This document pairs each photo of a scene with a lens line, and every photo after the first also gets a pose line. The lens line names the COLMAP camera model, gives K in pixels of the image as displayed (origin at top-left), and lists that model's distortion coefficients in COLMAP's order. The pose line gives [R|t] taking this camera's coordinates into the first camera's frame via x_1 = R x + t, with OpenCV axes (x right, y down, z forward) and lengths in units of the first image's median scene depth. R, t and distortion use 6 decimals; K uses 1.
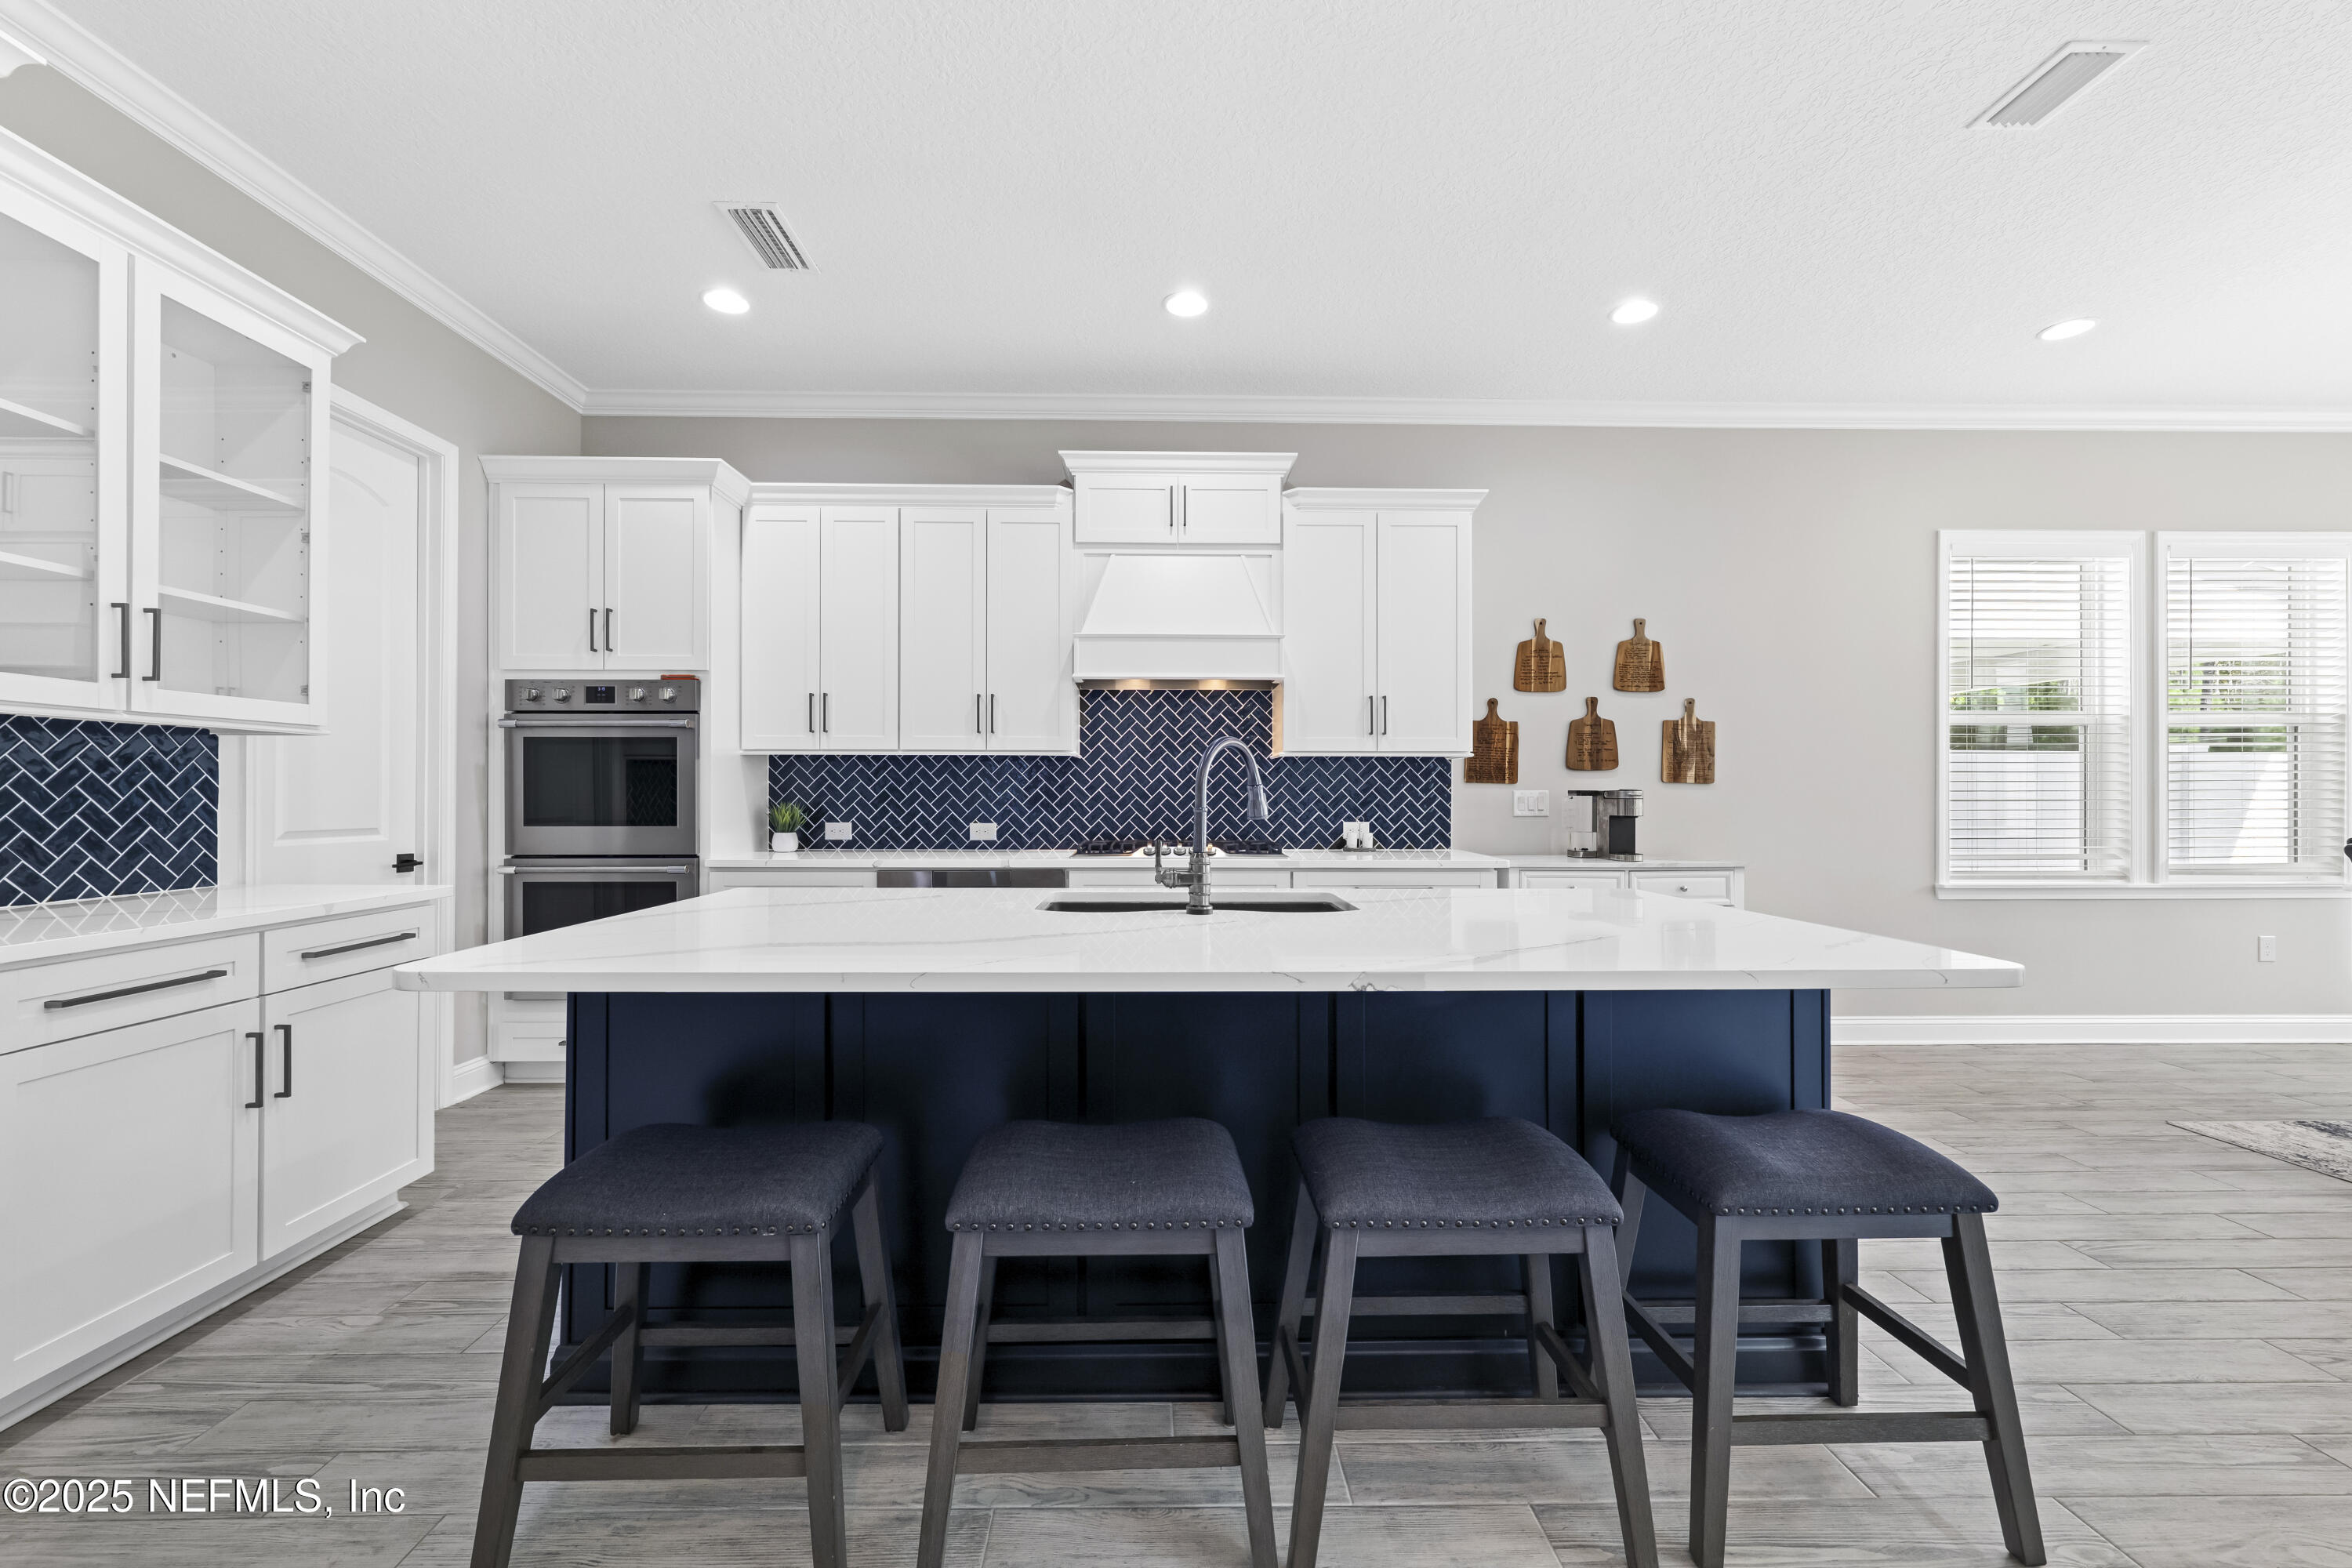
lens RADIAL K [[945.7, 0, 1167.6], [0, 945.7, 791.0], [0, 0, 1]] dist [0.000310, -0.000775]
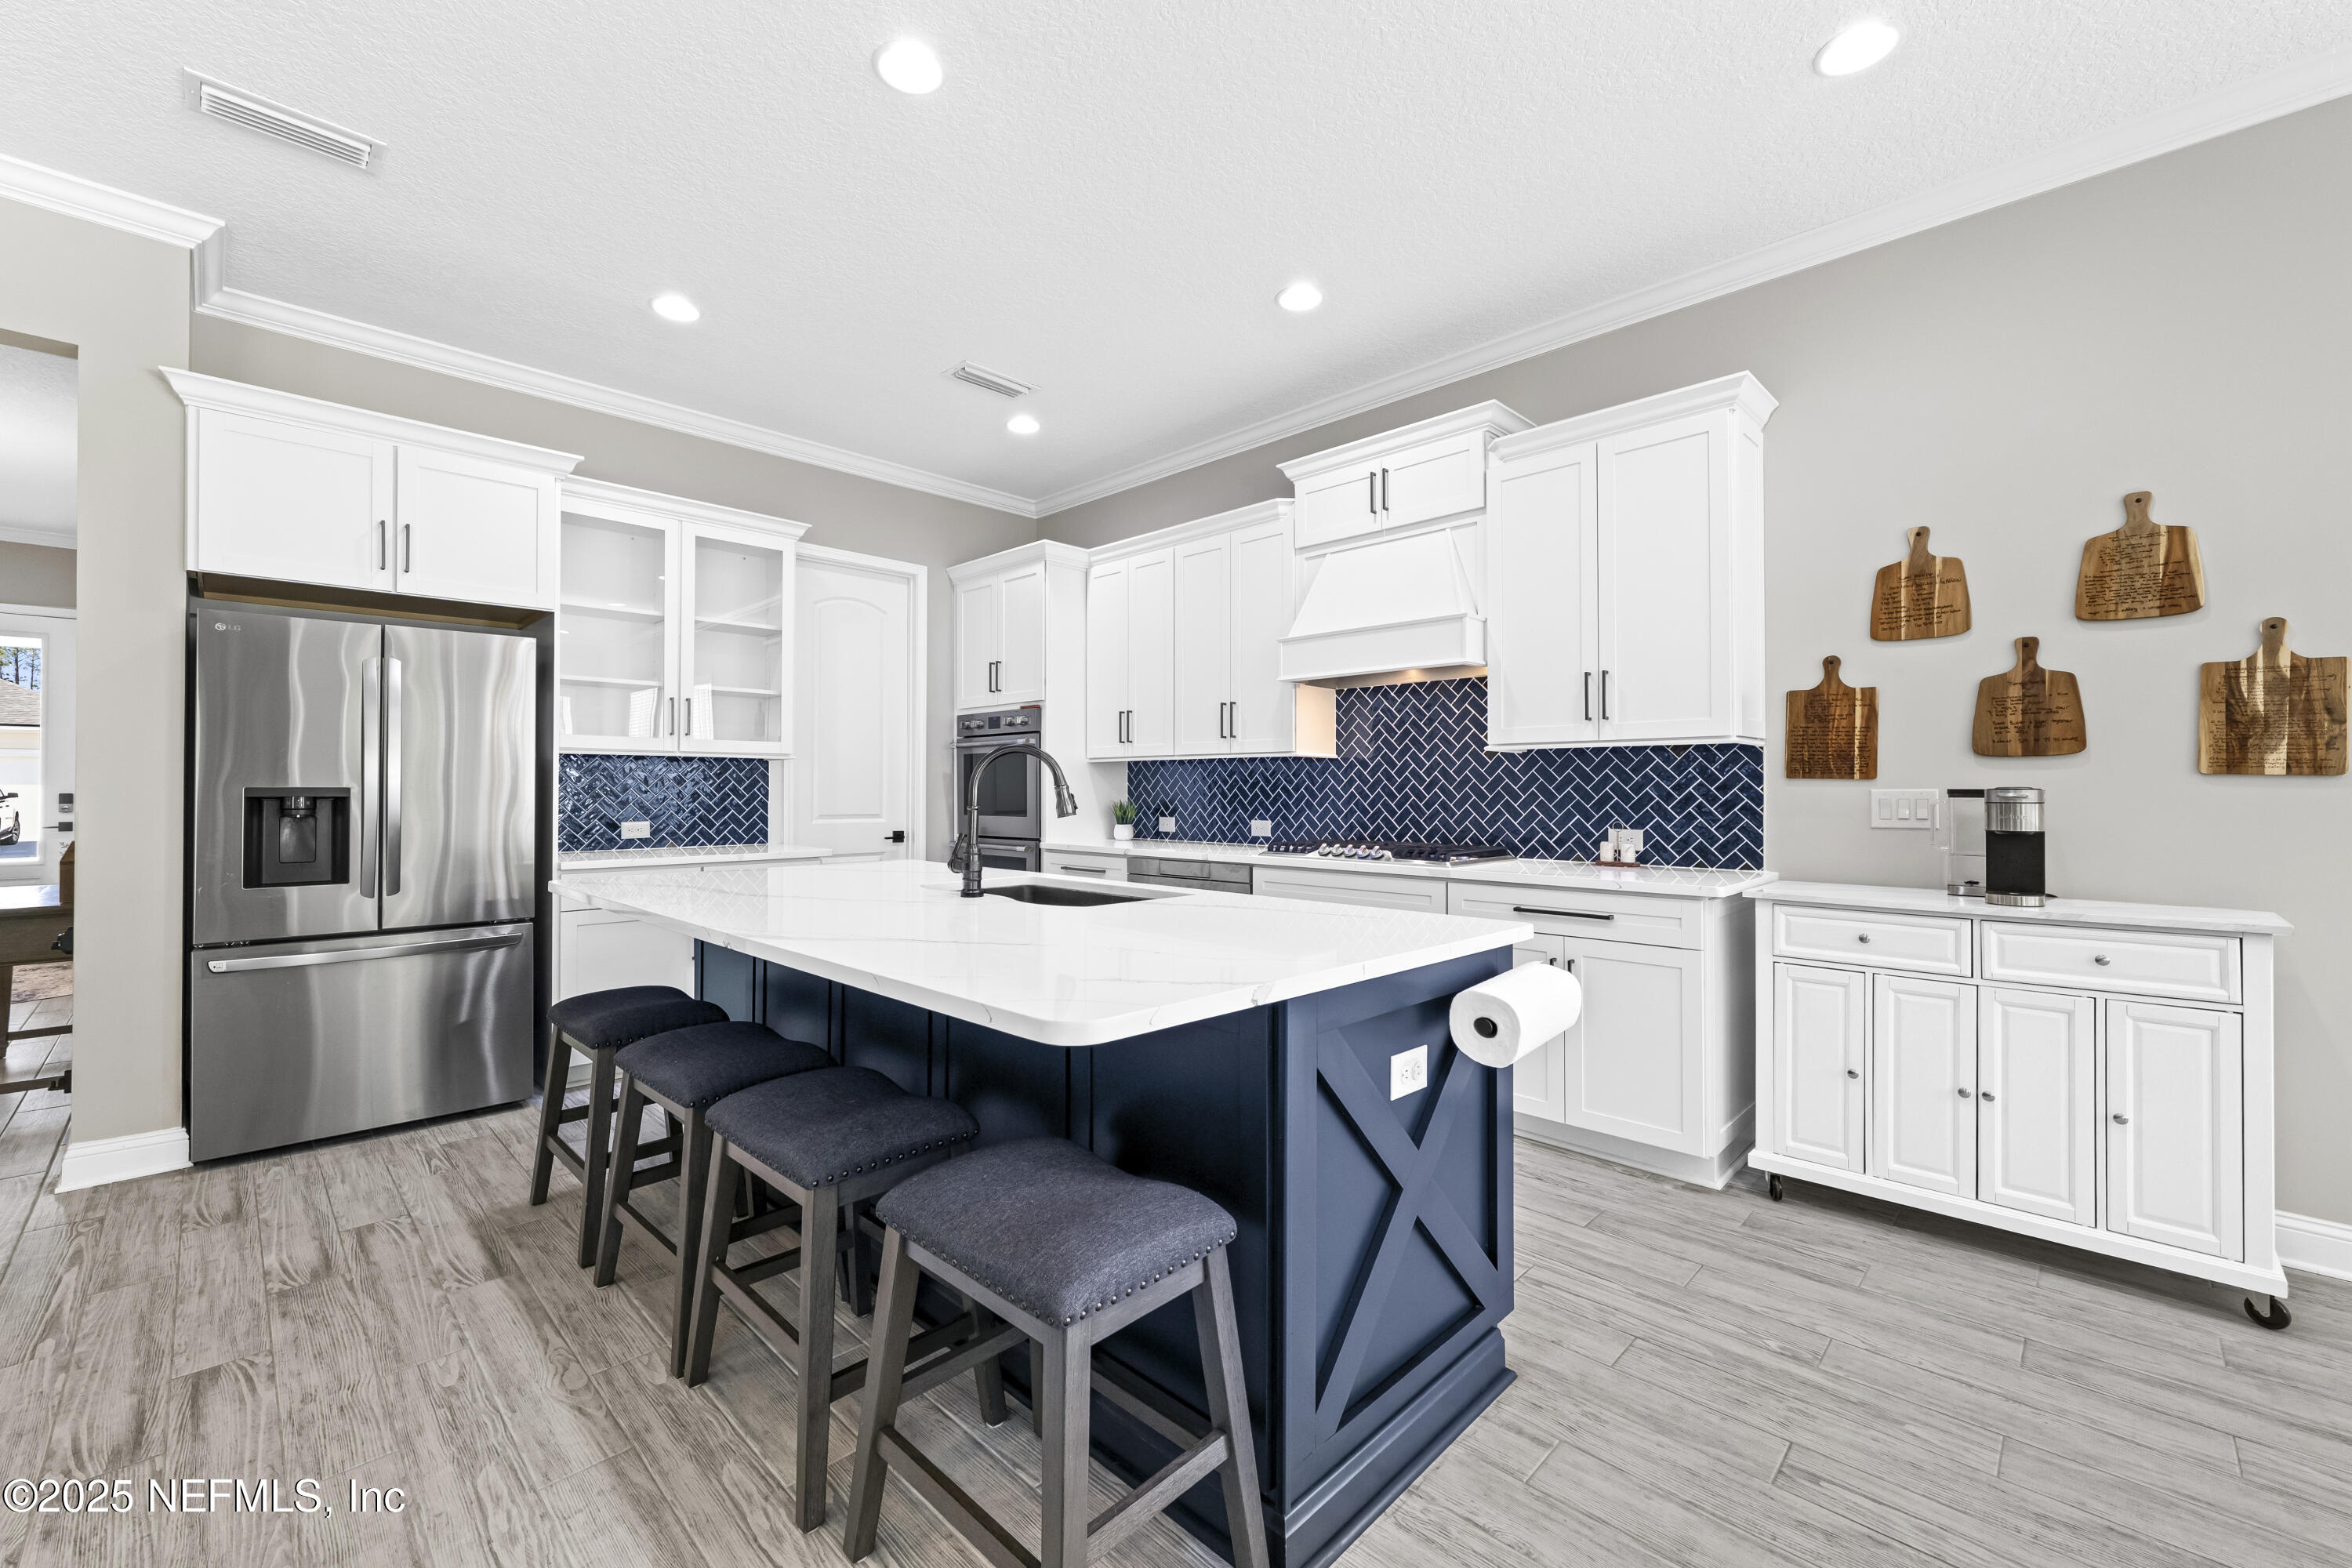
lens RADIAL K [[945.7, 0, 1157.4], [0, 945.7, 783.4], [0, 0, 1]] dist [0.000310, -0.000775]
pose [[0.694343, -0.006188, -0.719618, 0.498542], [0.002252, 0.999977, -0.006426, -0.001569], [0.719641, 0.002841, 0.694340, 0.166938]]
